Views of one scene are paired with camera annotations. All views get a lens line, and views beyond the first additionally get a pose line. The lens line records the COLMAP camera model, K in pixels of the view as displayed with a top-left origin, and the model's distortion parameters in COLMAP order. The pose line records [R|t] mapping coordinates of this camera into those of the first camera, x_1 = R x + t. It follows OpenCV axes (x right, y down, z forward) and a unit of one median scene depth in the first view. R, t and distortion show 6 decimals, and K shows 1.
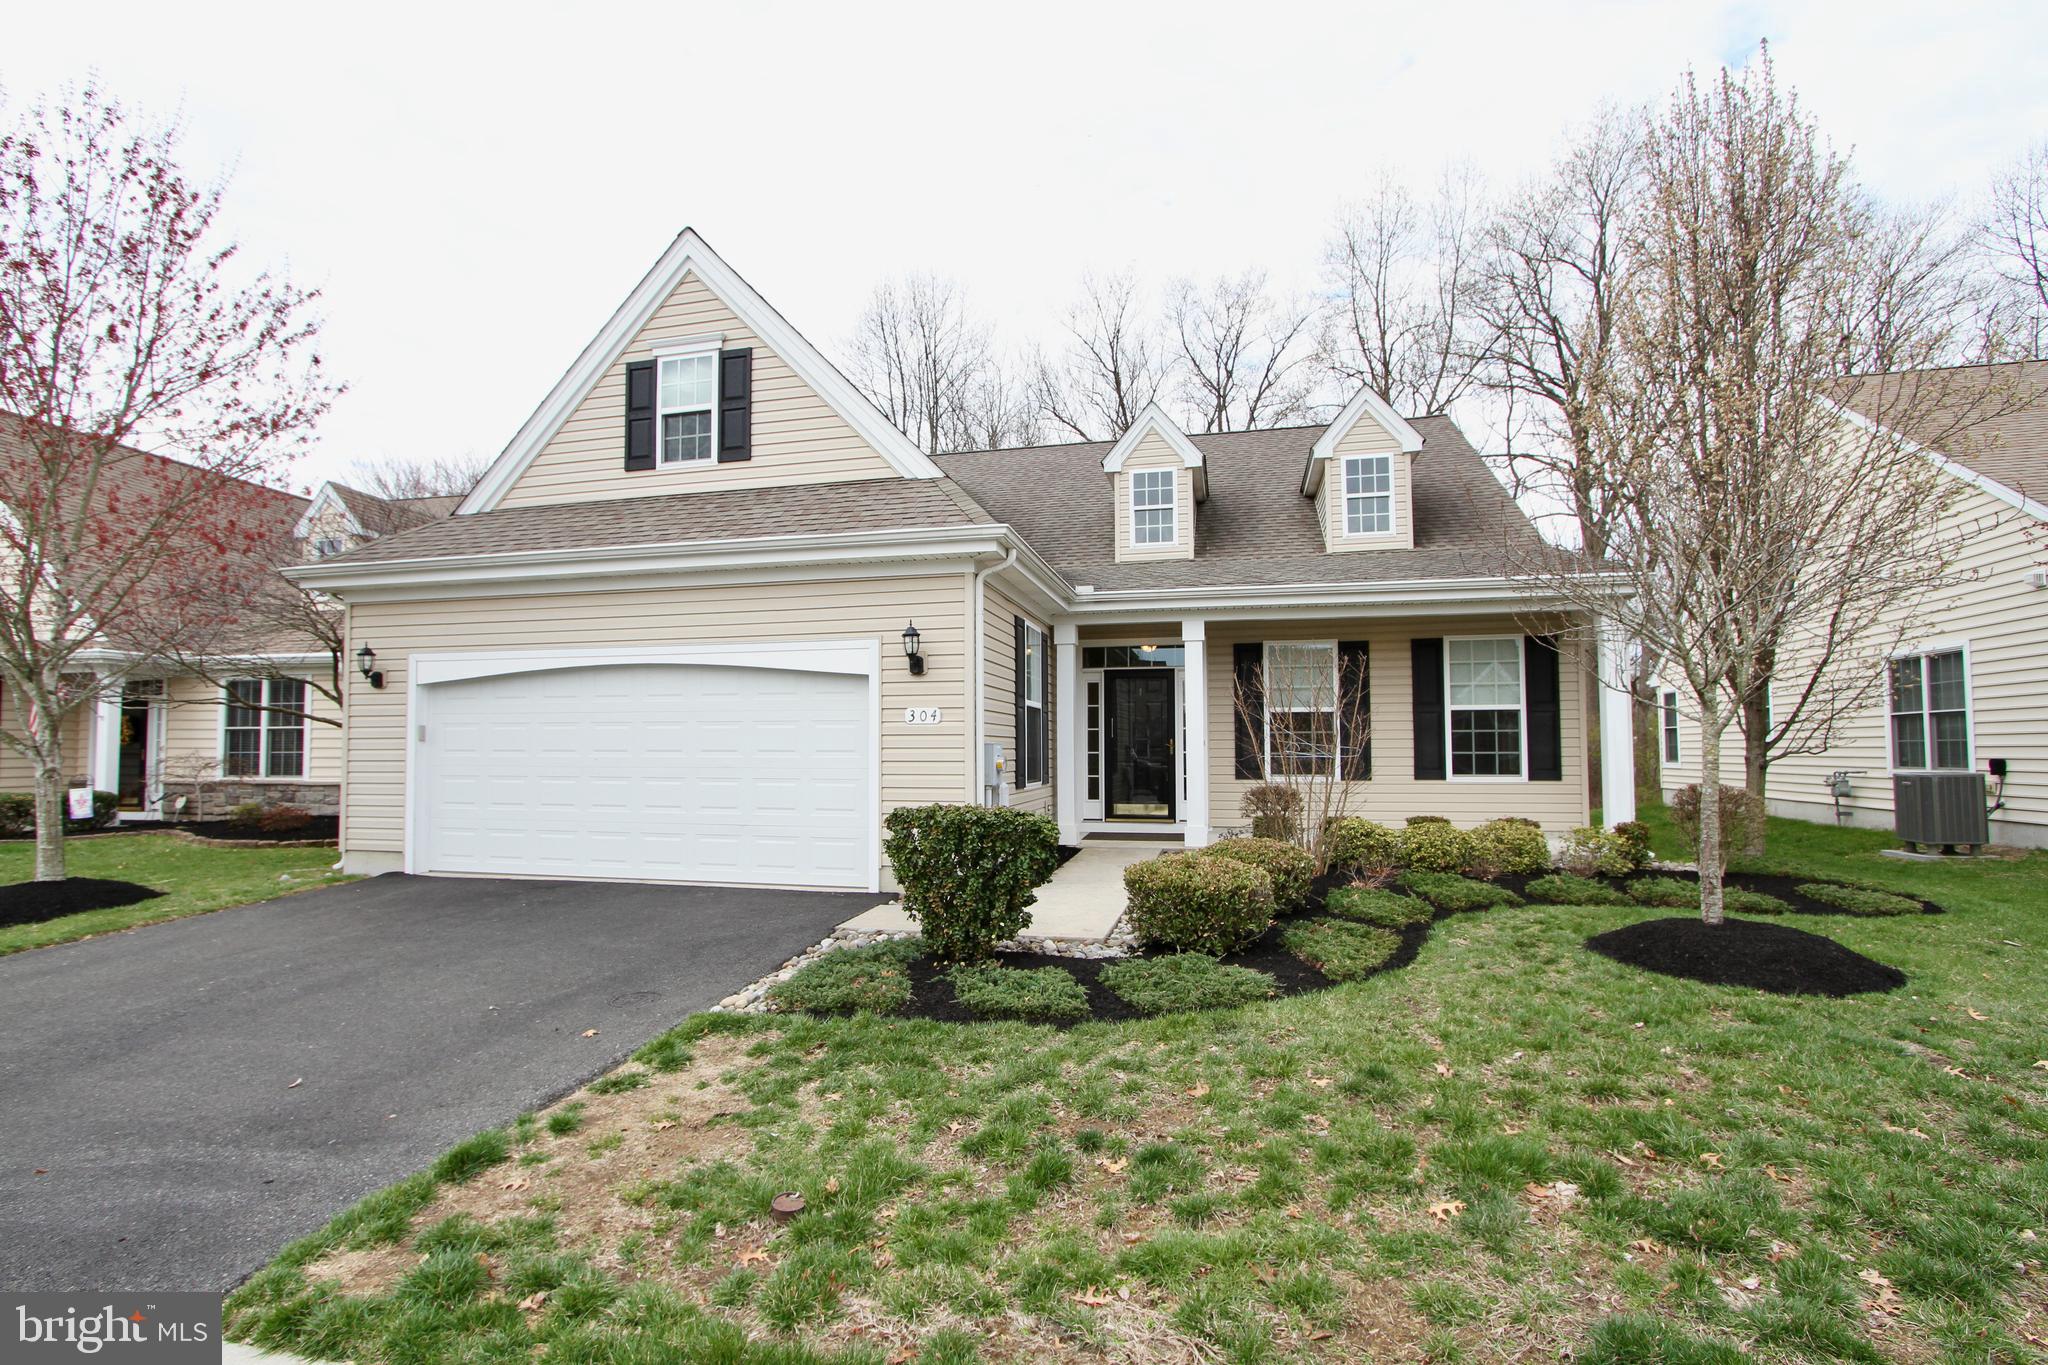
lens RADIAL K [[941.7, 0, 1008.5], [0, 941.7, 711.5], [0, 0, 1]] dist [-0.015569, 0.000546]
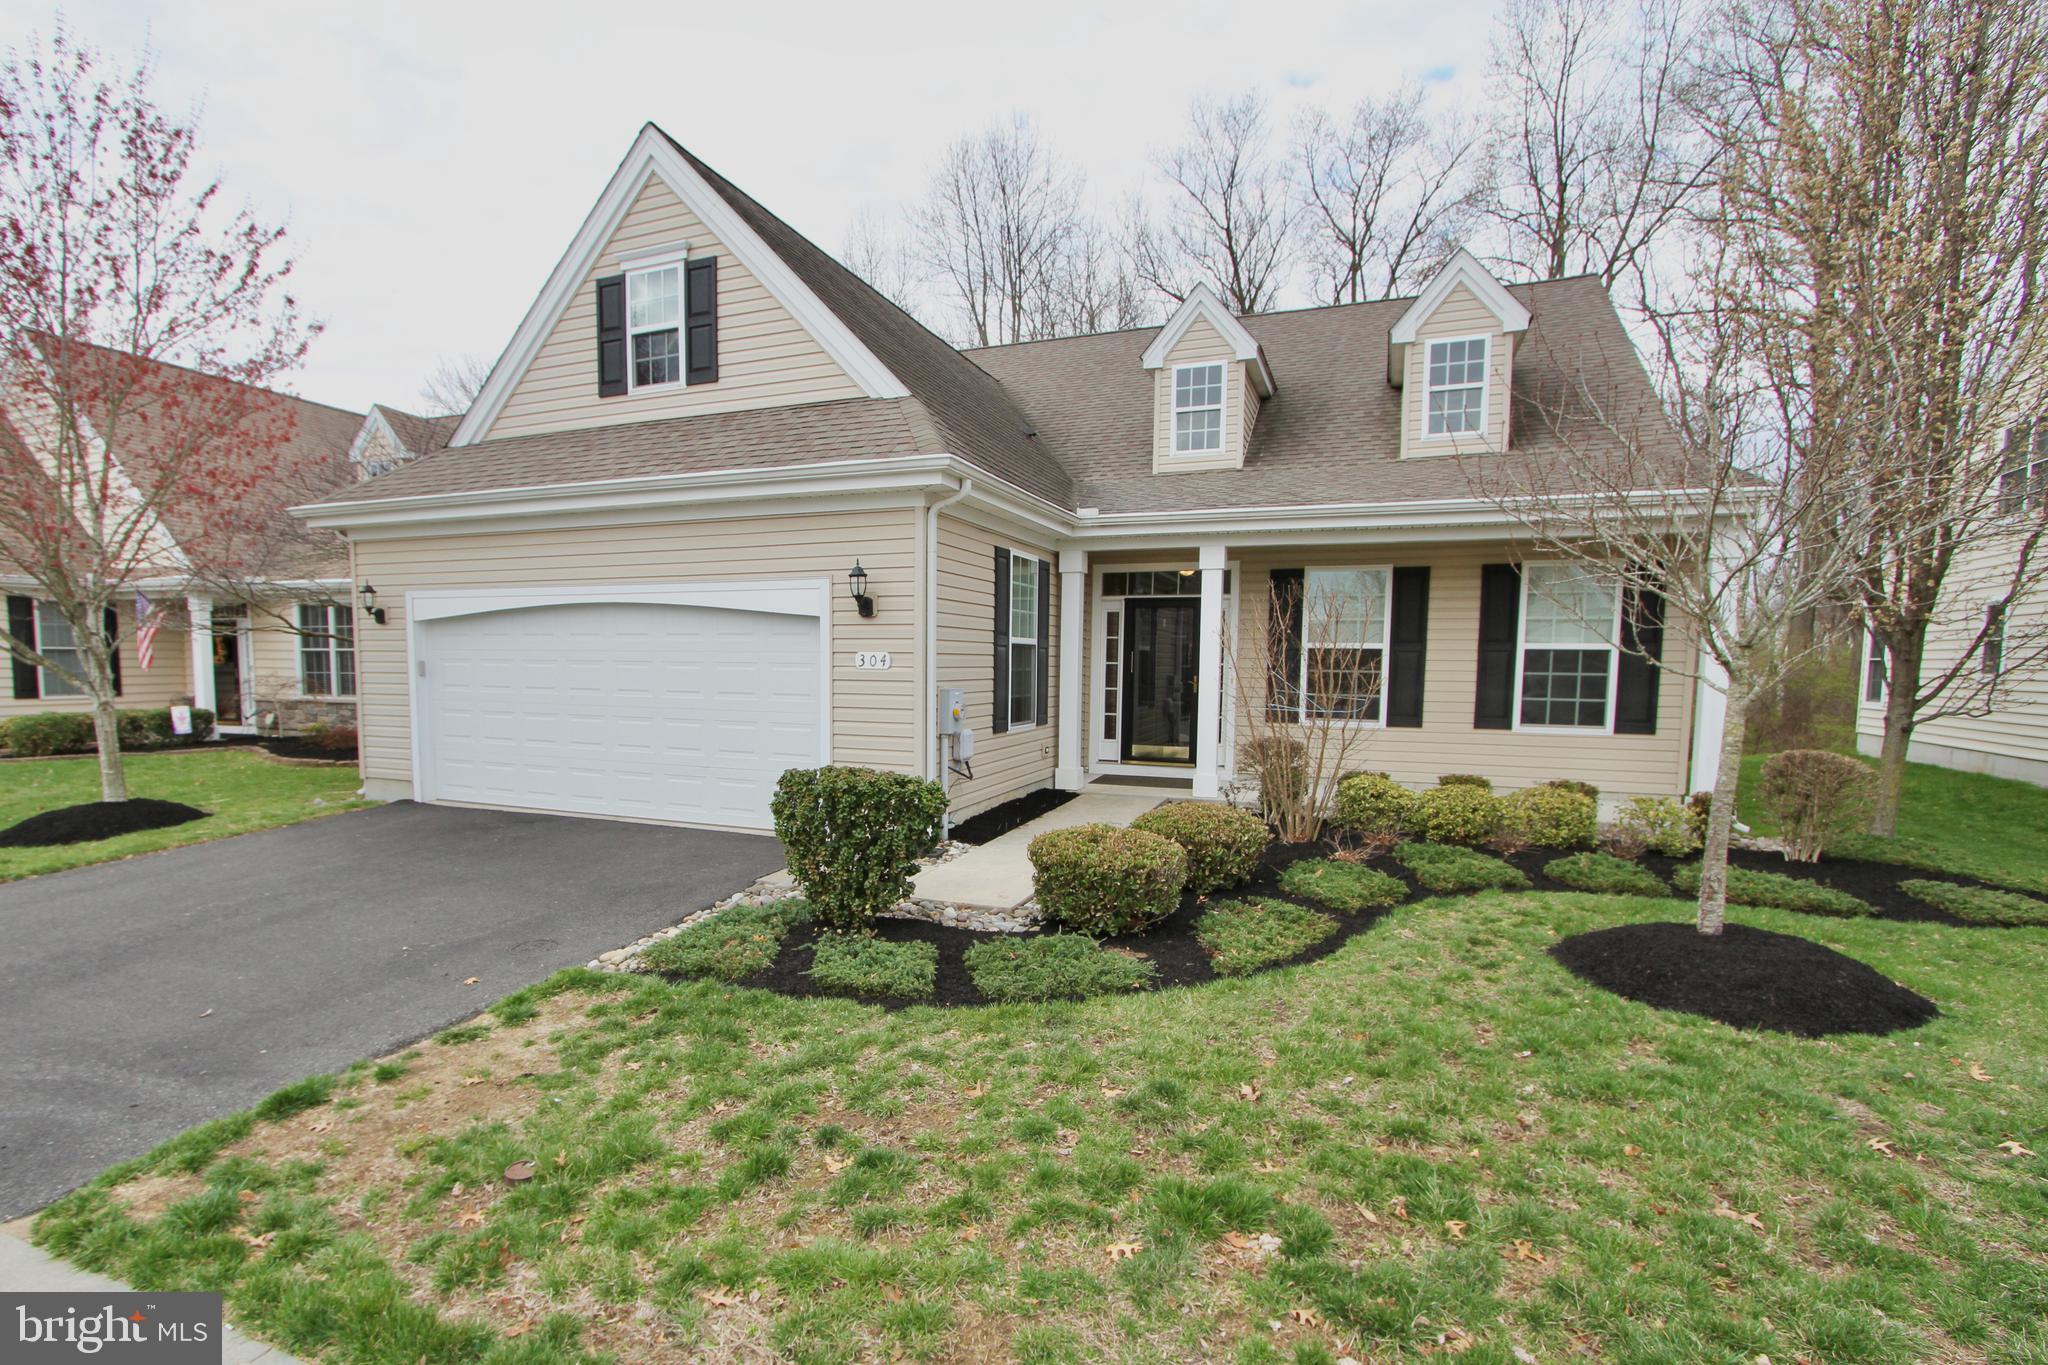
lens RADIAL K [[1010.9, 0, 1021.7], [0, 1010.9, 737.9], [0, 0, 1]] dist [-0.018544, 0.001416]
pose [[0.985217, 0.027498, -0.169092, 0.228790], [-0.004295, 0.990688, 0.136083, -0.057128], [0.171259, -0.133345, 0.976161, 0.017452]]
